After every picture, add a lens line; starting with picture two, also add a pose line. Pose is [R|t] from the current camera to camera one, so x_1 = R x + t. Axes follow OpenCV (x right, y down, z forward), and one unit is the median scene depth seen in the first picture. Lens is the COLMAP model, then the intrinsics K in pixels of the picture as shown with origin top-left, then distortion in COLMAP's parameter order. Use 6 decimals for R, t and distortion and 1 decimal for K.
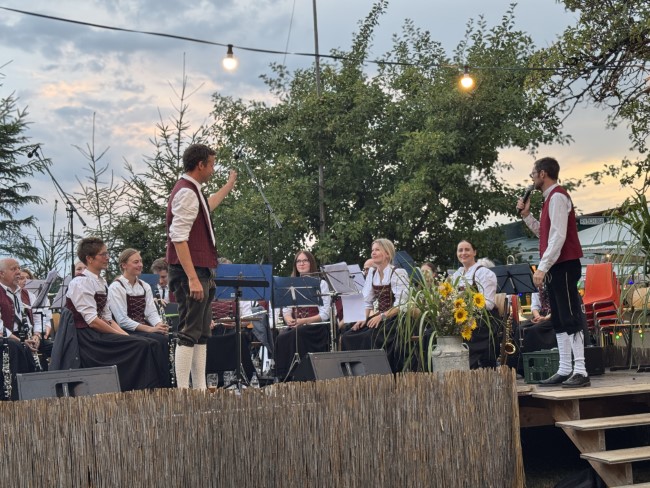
lens RADIAL K [[897.0, 0, 328.7], [0, 897.0, 240.9], [0, 0, 1]] dist [0.142556, 0.000000]
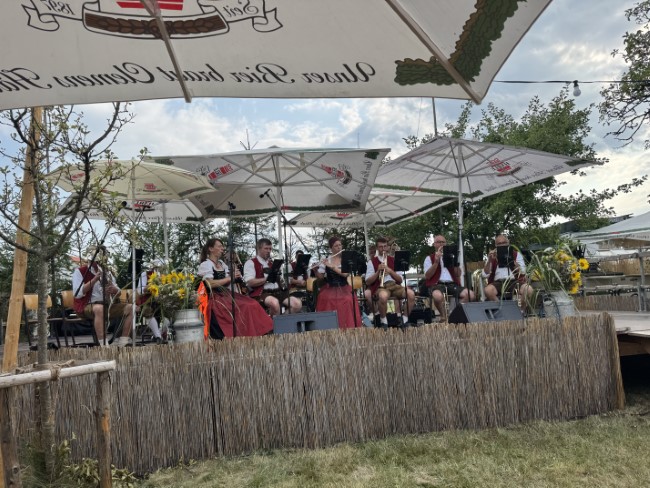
lens RADIAL K [[447.7, 0, 321.5], [0, 447.7, 248.0], [0, 0, 1]] dist [0.021116, -0.023798]
pose [[0.967852, -0.035776, -0.248965, -0.032356], [0.035926, 0.999347, -0.003944, 0.024660], [0.248943, -0.005127, 0.968505, 0.202140]]
